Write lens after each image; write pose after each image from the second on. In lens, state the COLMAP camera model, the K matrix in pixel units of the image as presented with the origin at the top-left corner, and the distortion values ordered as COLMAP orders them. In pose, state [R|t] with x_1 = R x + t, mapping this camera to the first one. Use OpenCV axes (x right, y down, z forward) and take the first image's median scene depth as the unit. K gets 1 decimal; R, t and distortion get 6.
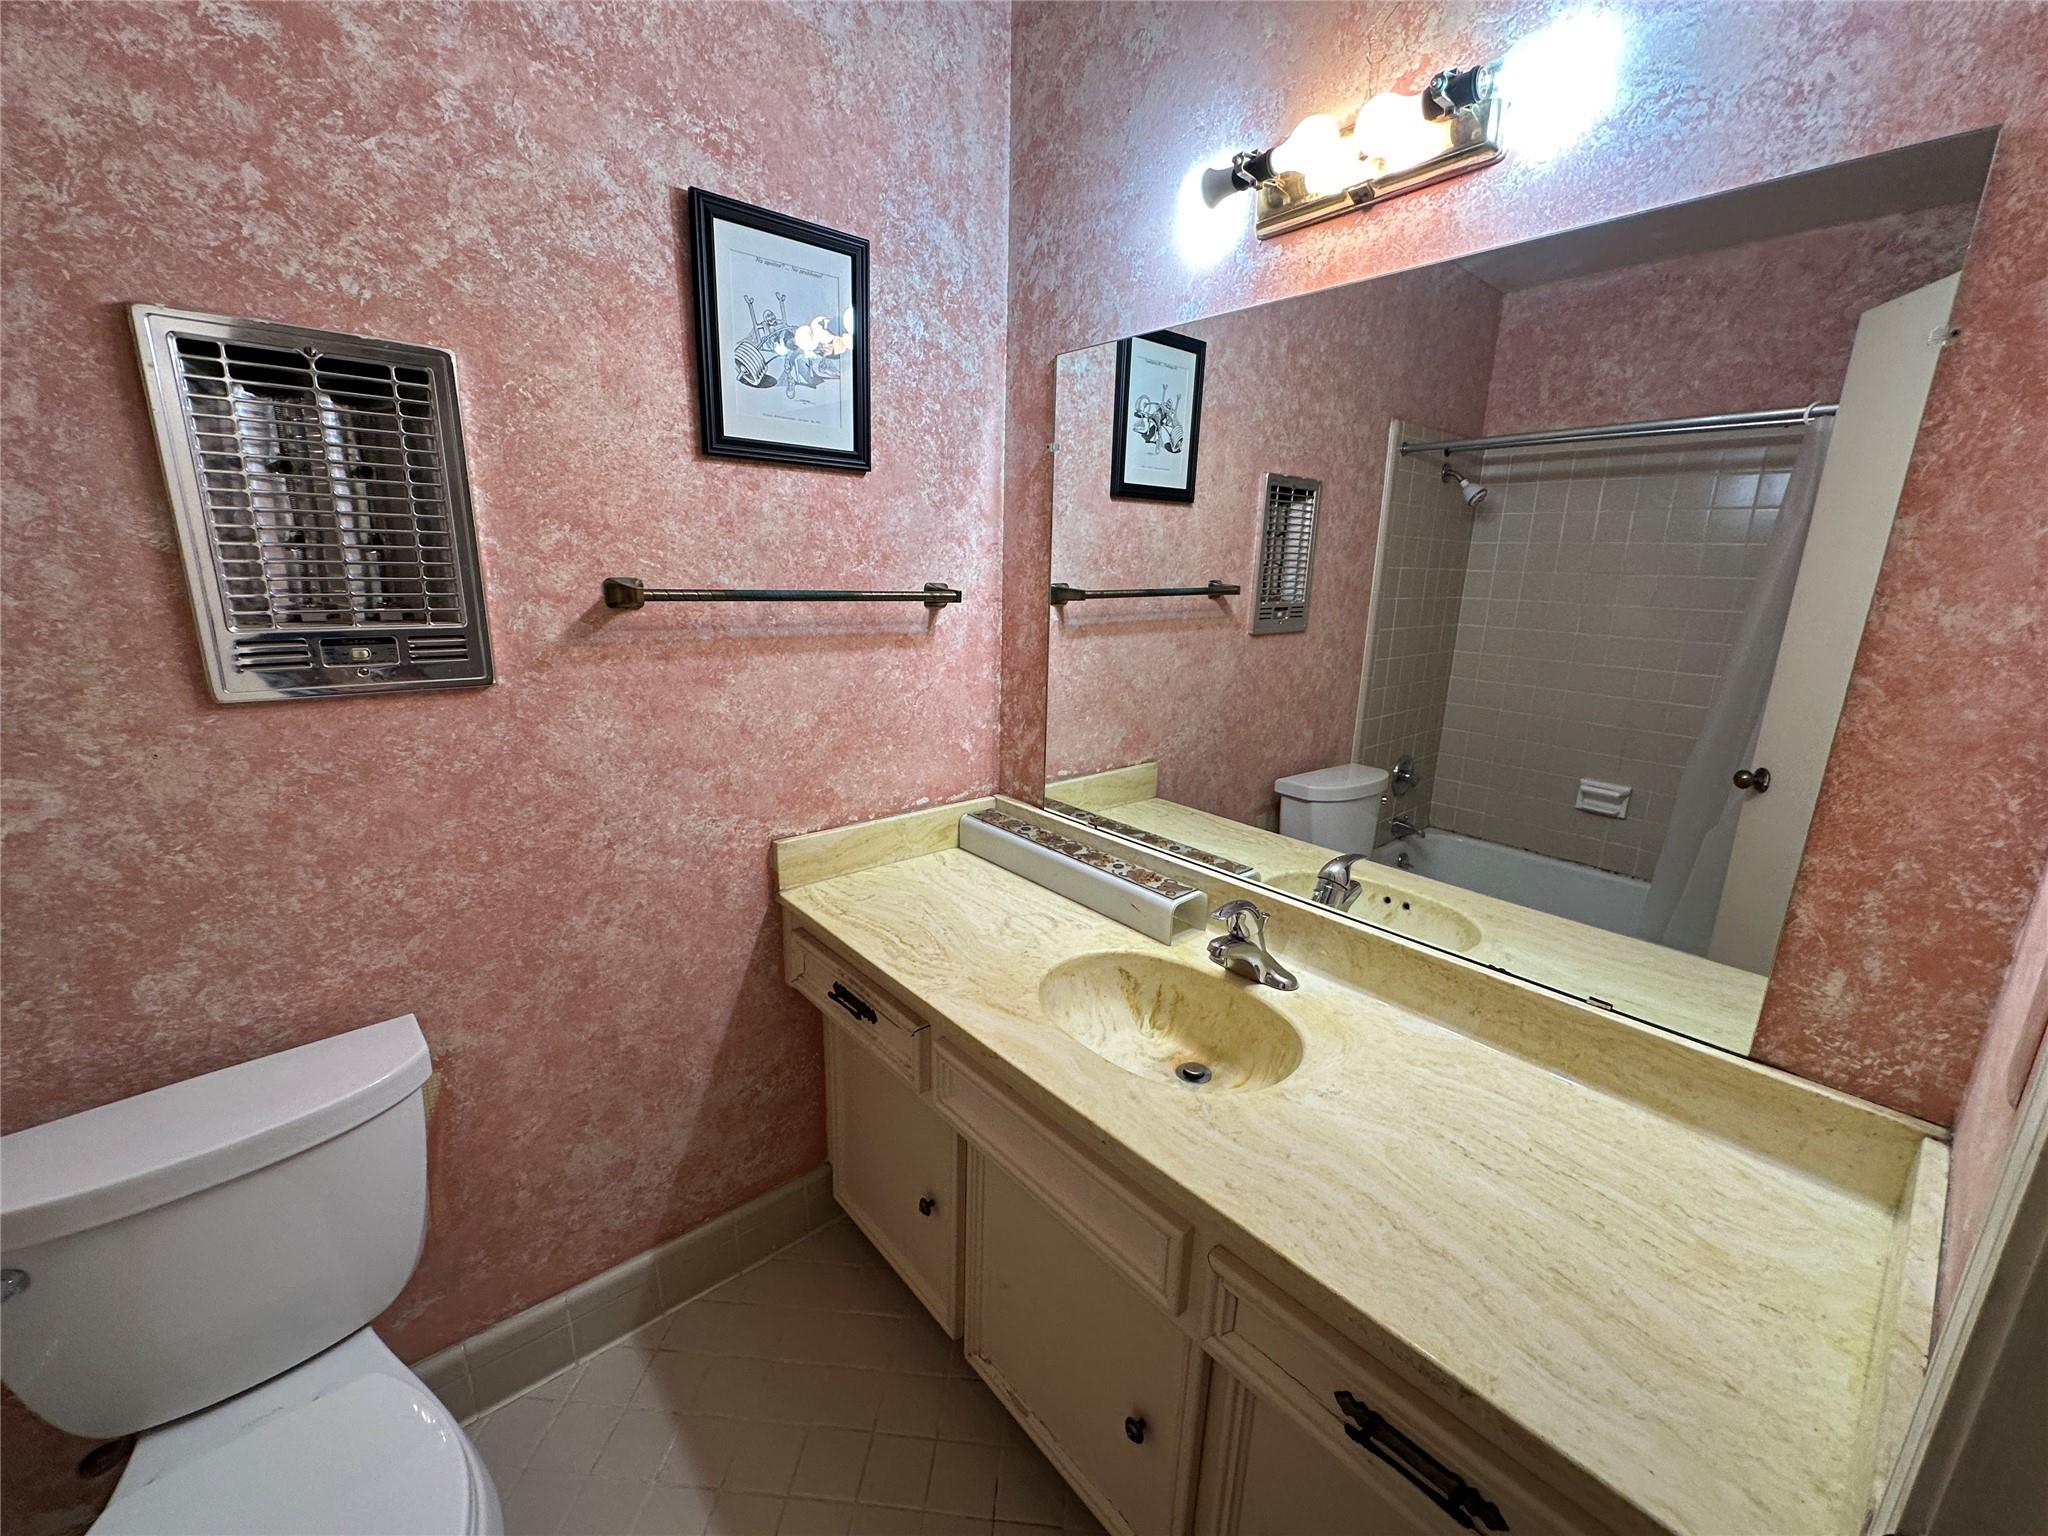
lens RADIAL K [[821.1, 0, 1021.0], [0, 821.1, 770.4], [0, 0, 1]] dist [-0.002967, 0.000635]
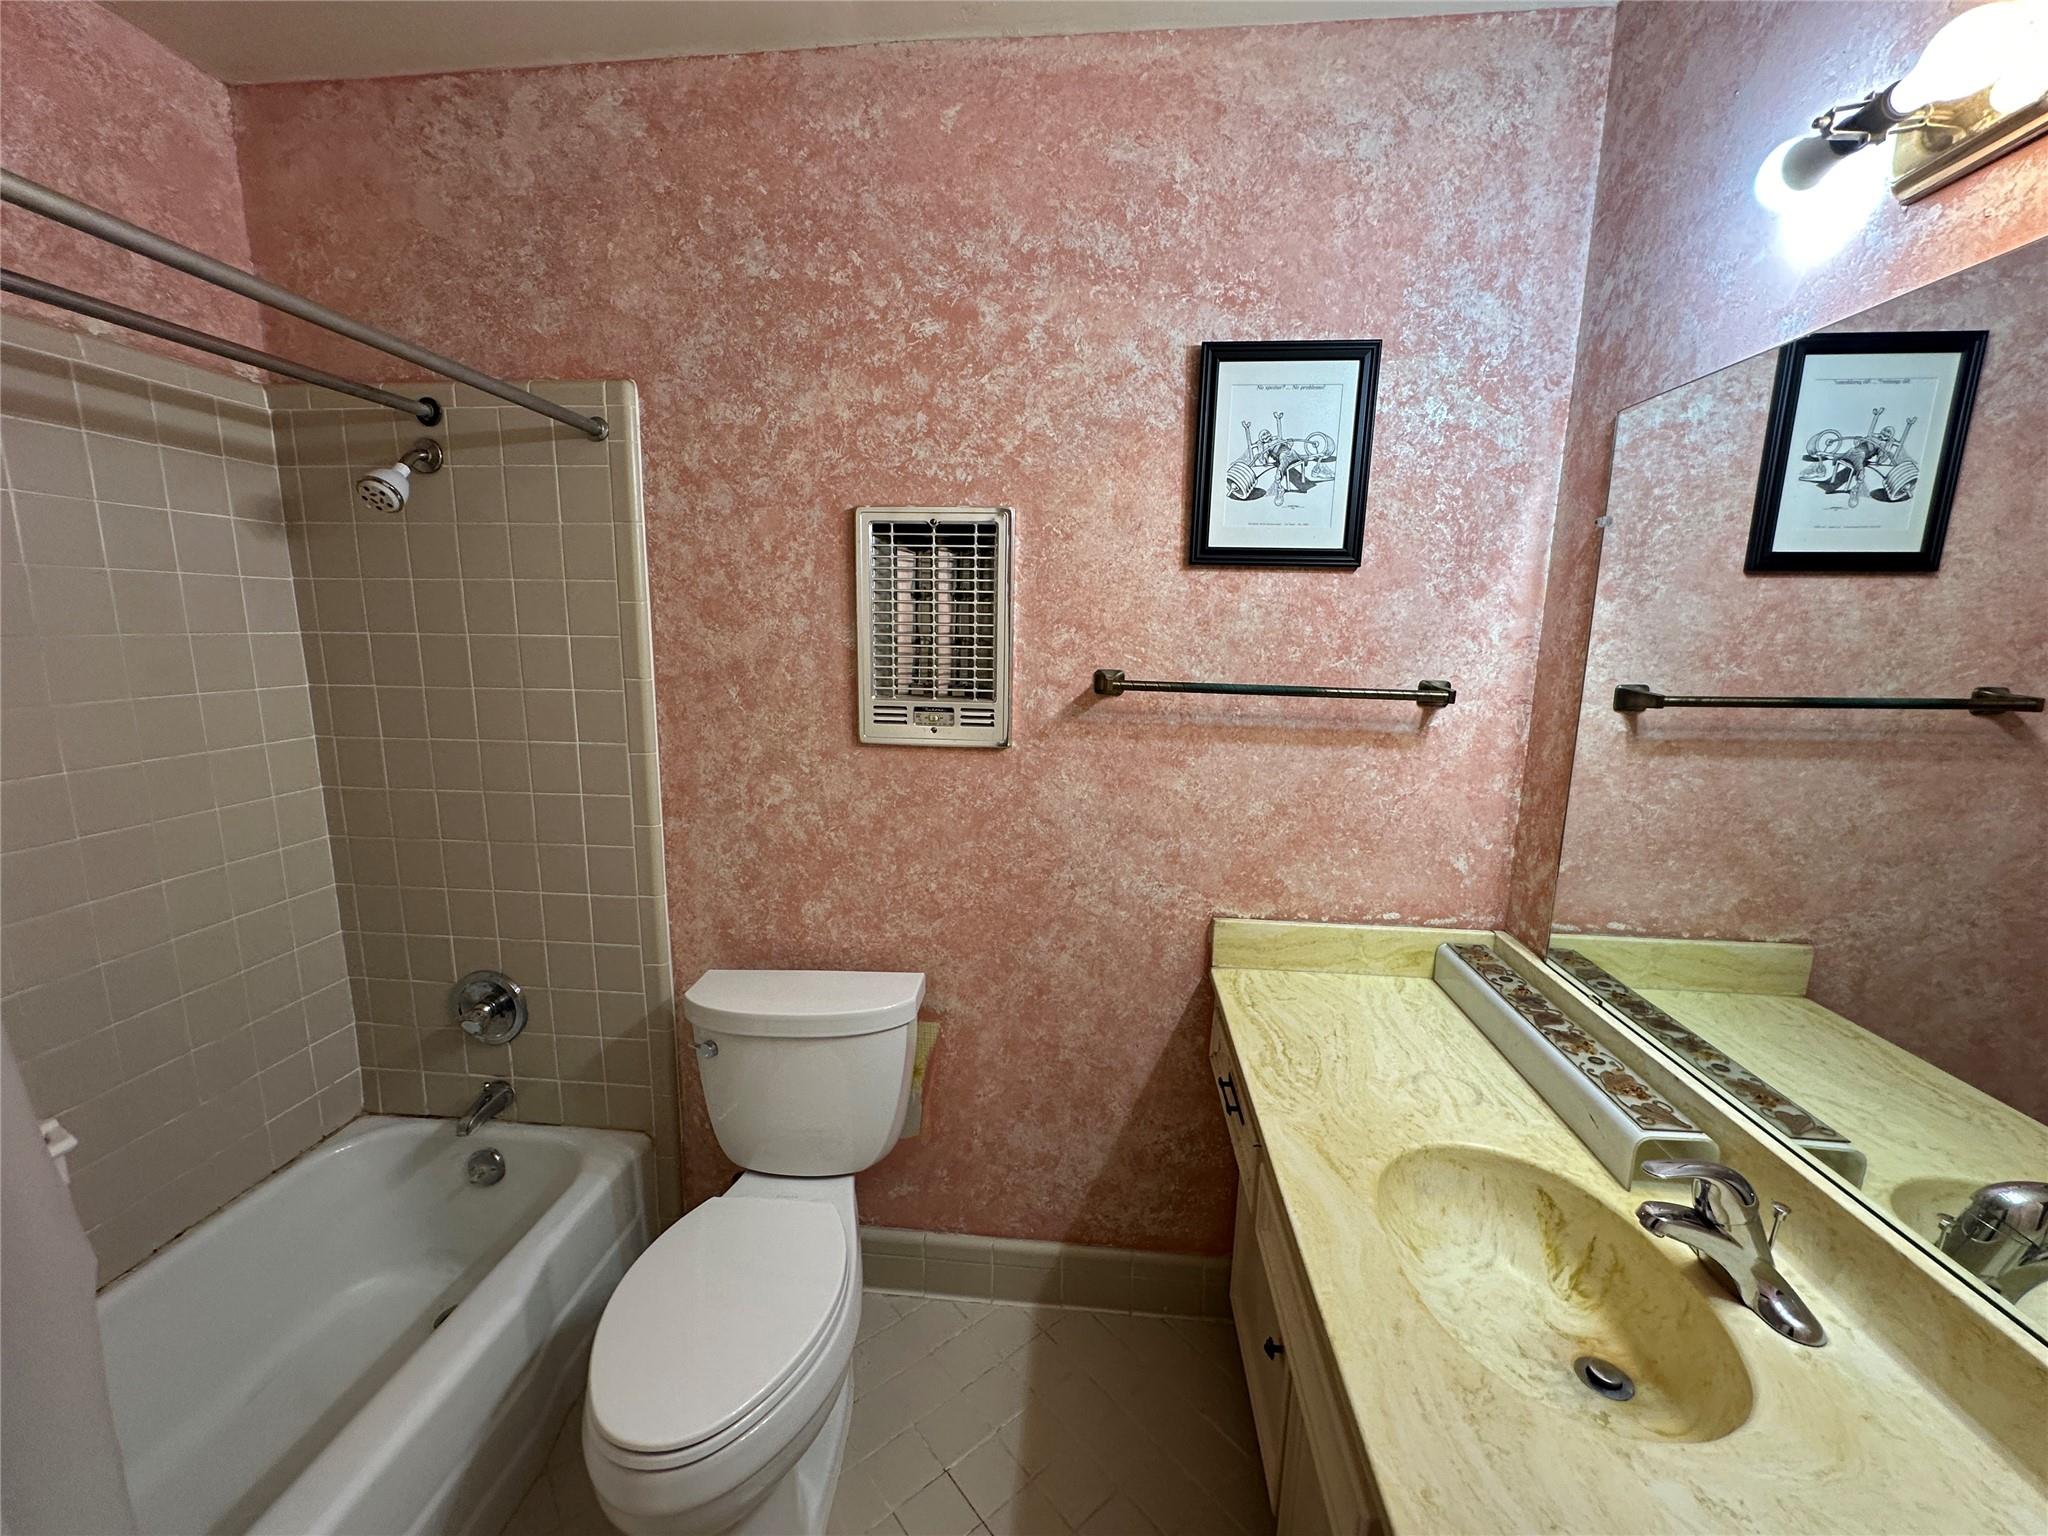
lens RADIAL K [[821.1, 0, 1021.0], [0, 821.1, 770.4], [0, 0, 1]] dist [-0.002967, 0.000635]
pose [[0.695212, 0.114959, -0.709552, 0.291779], [-0.176750, 0.984160, -0.013728, -0.047908], [0.696735, 0.134957, 0.704519, 0.075410]]
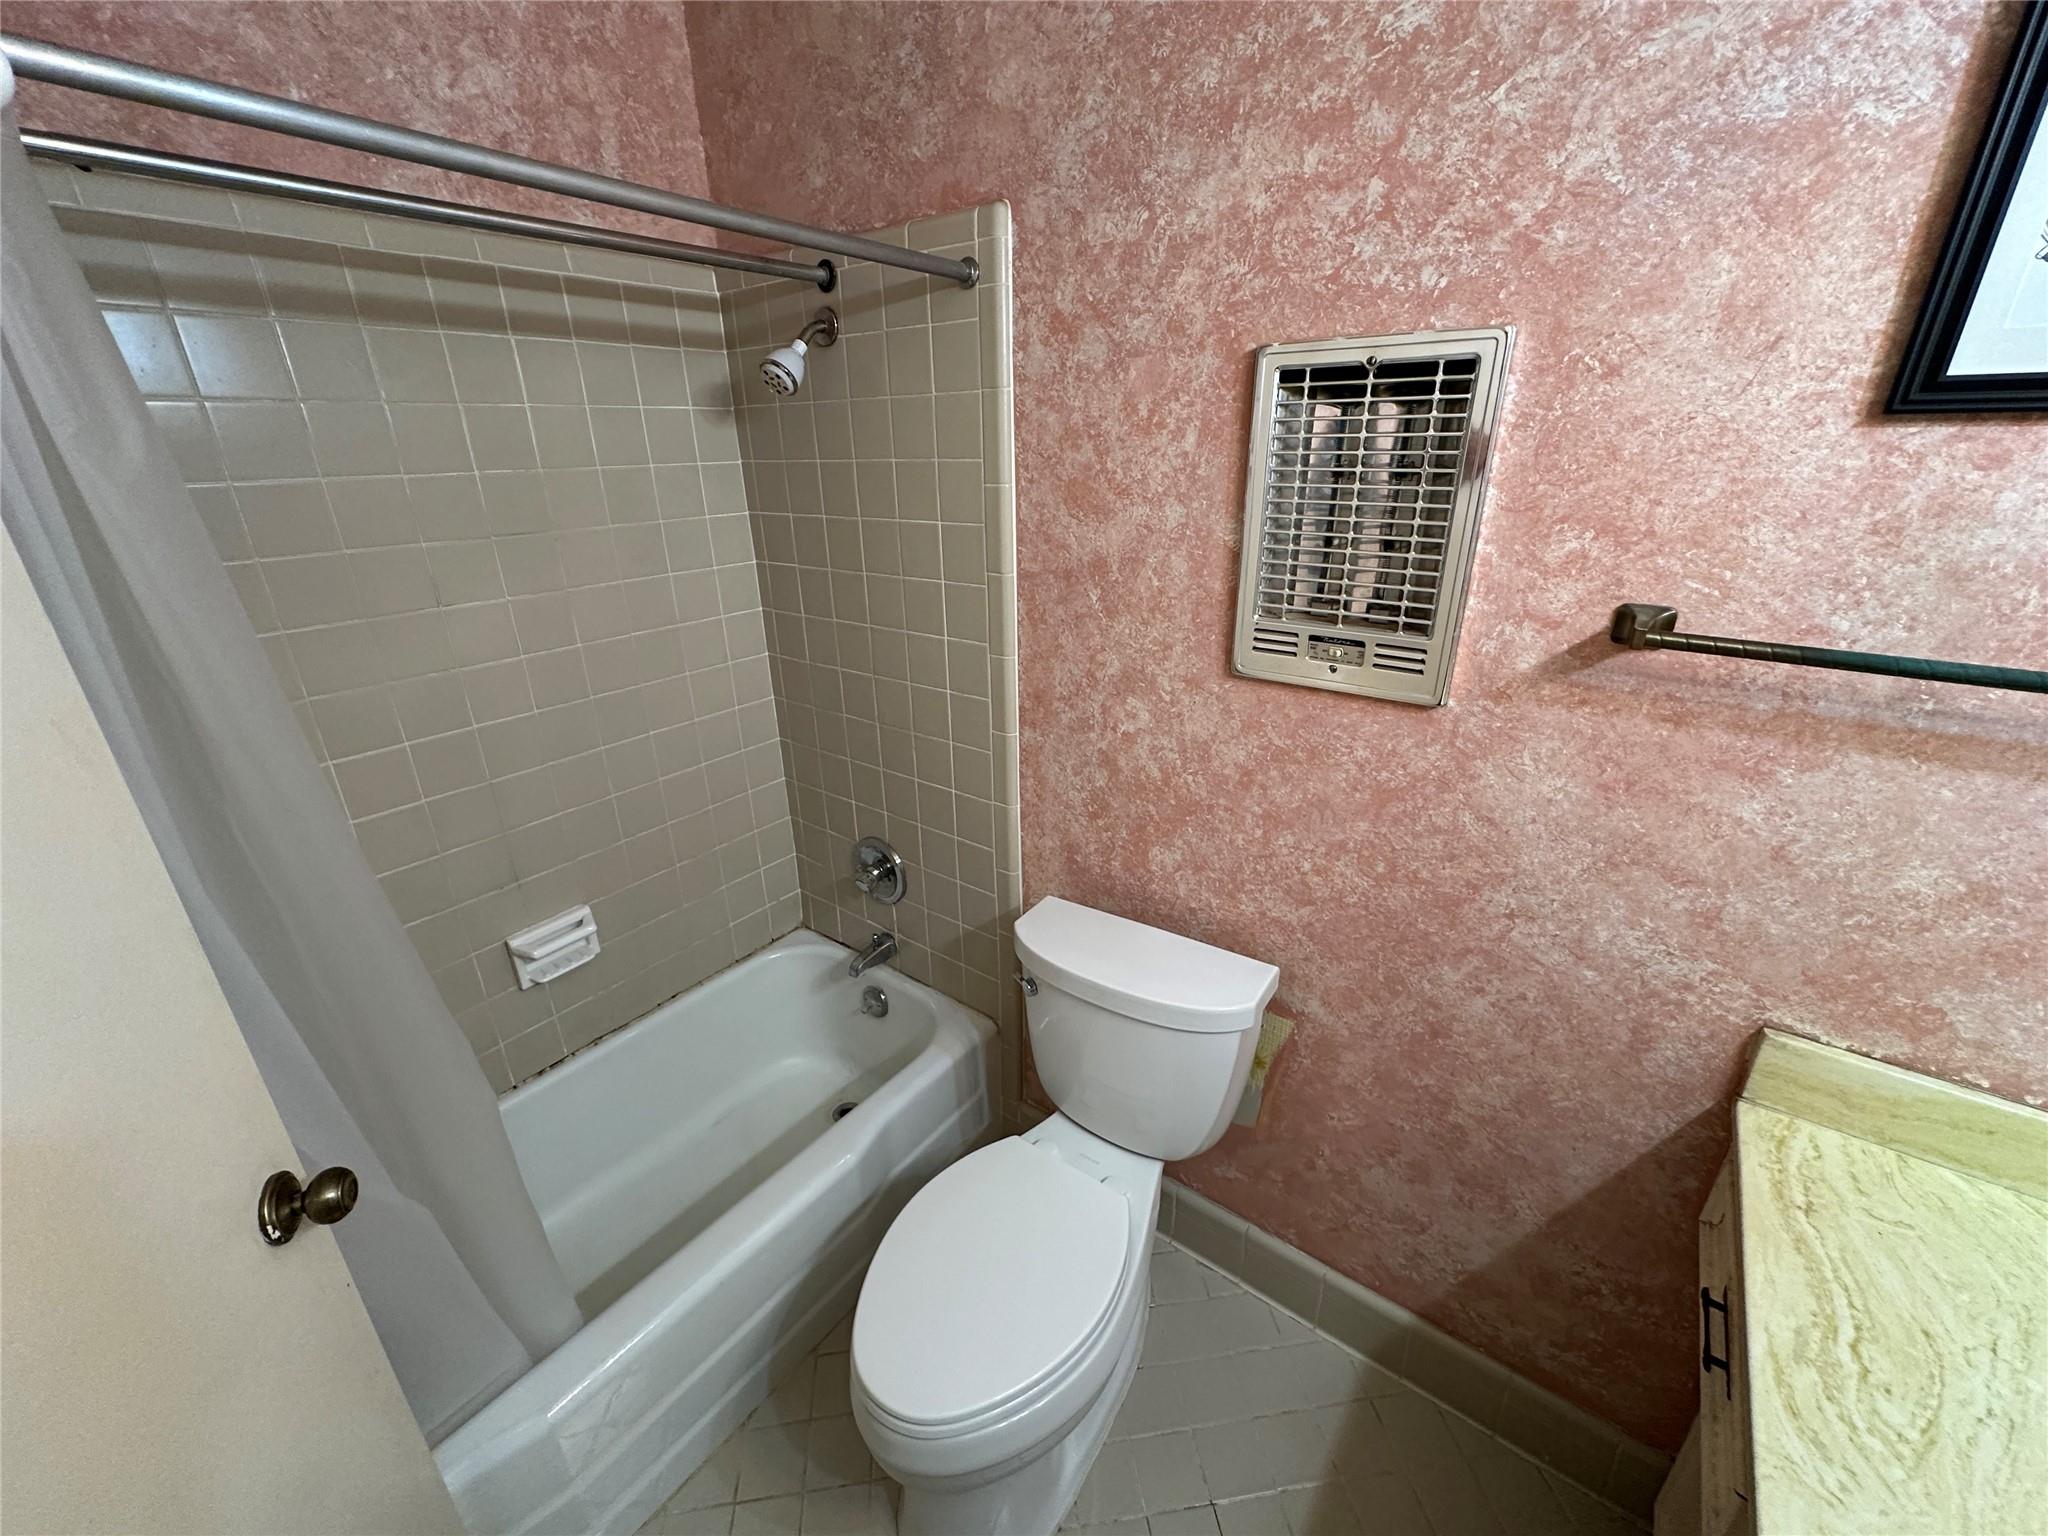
lens RADIAL K [[821.1, 0, 1021.0], [0, 821.1, 770.4], [0, 0, 1]] dist [-0.002967, 0.000635]
pose [[0.207674, 0.342503, -0.916277, 0.107638], [-0.219322, 0.929154, 0.297607, -0.188793], [0.953294, 0.139155, 0.268080, 0.294203]]
